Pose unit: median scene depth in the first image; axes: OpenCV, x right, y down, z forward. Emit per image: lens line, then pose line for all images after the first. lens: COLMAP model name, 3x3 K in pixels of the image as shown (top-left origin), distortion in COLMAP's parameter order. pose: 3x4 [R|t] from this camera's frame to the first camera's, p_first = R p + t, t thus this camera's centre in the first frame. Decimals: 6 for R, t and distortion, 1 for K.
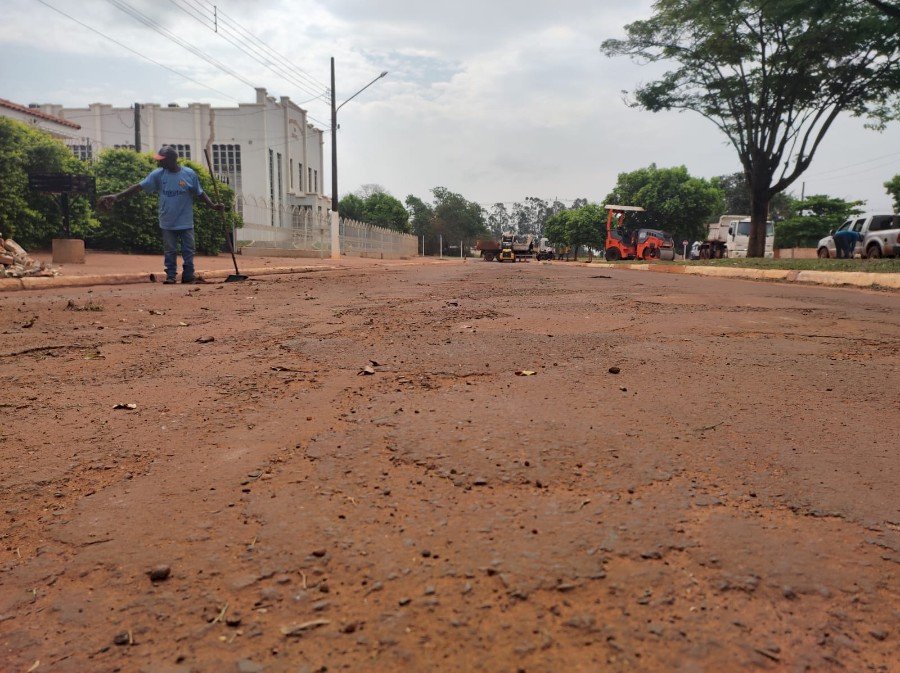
lens RADIAL K [[669.8, 0, 453.9], [0, 669.8, 323.8], [0, 0, 1]] dist [0.083775, -0.088440]
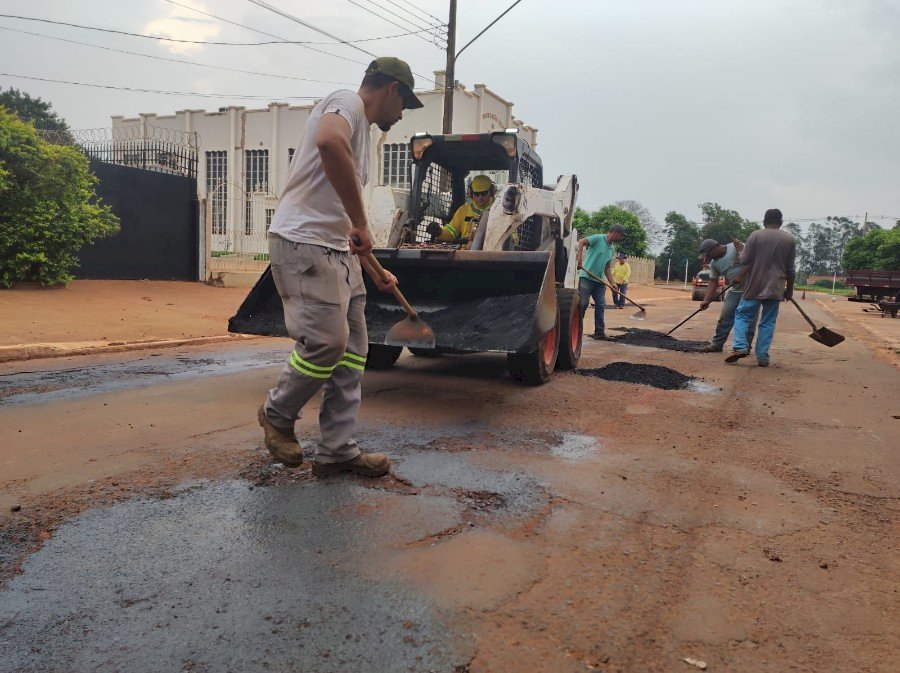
lens RADIAL K [[657.5, 0, 450.0], [0, 657.5, 336.5], [0, 0, 1]] dist [0.132349, -0.175925]
pose [[0.919807, 0.078297, -0.384481, 0.042071], [-0.081770, 0.996624, 0.007335, -0.032483], [0.383757, 0.024692, 0.923104, 0.223802]]
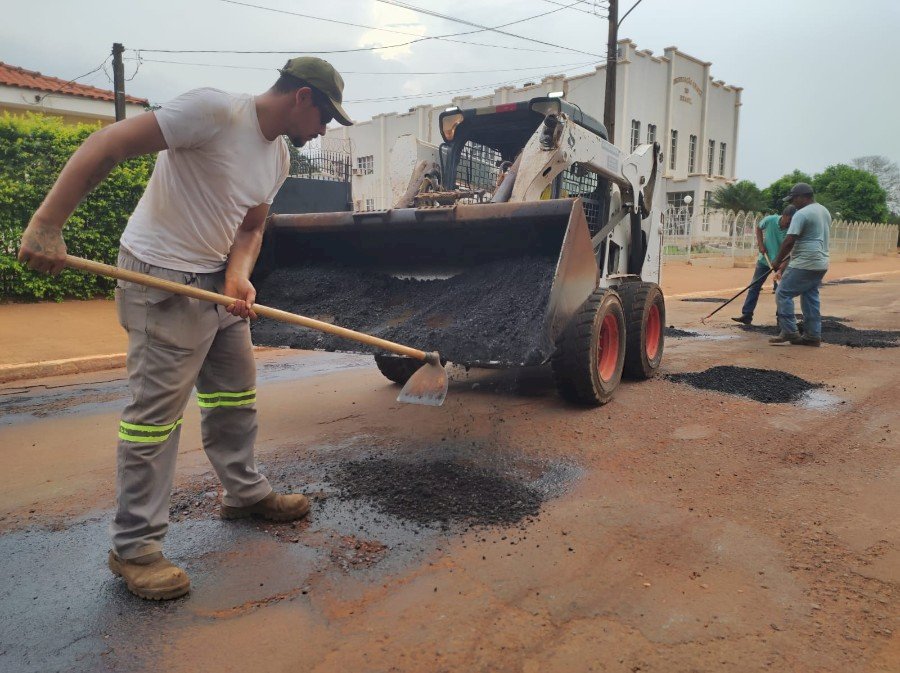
lens RADIAL K [[669.8, 0, 453.9], [0, 669.8, 323.8], [0, 0, 1]] dist [0.083775, -0.088440]
pose [[0.768917, 0.060526, -0.636478, 0.055069], [-0.053461, 0.998109, 0.030330, -0.035863], [0.637110, 0.010705, 0.770699, 0.238948]]
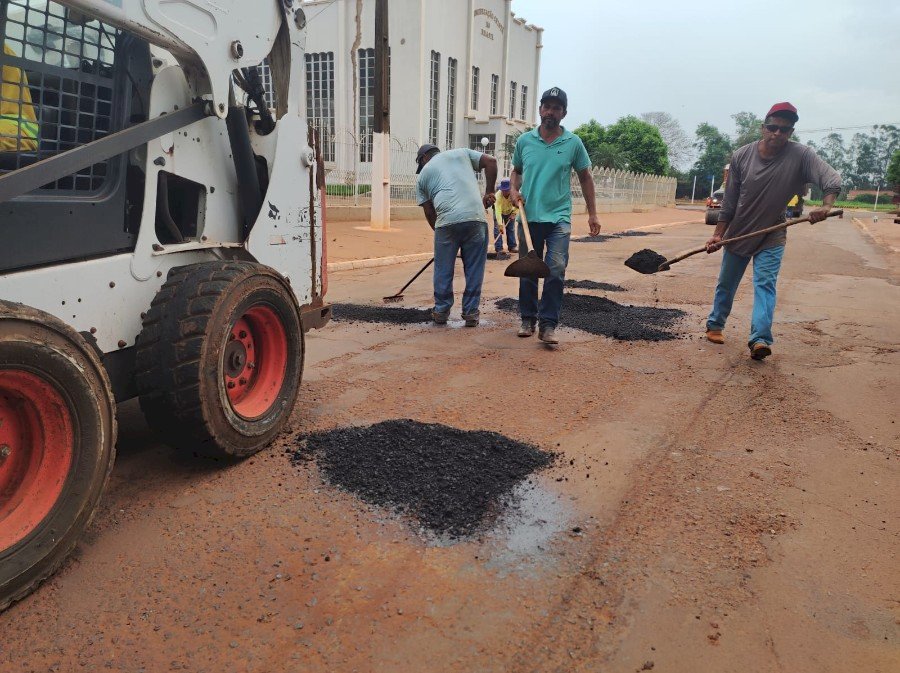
lens RADIAL K [[679.7, 0, 459.4], [0, 679.7, 341.3], [0, 0, 1]] dist [0.026663, -0.001019]
pose [[0.912636, 0.102091, -0.395820, 0.049464], [-0.058249, 0.990908, 0.121276, -0.040348], [0.404602, -0.087625, 0.910285, 0.281637]]
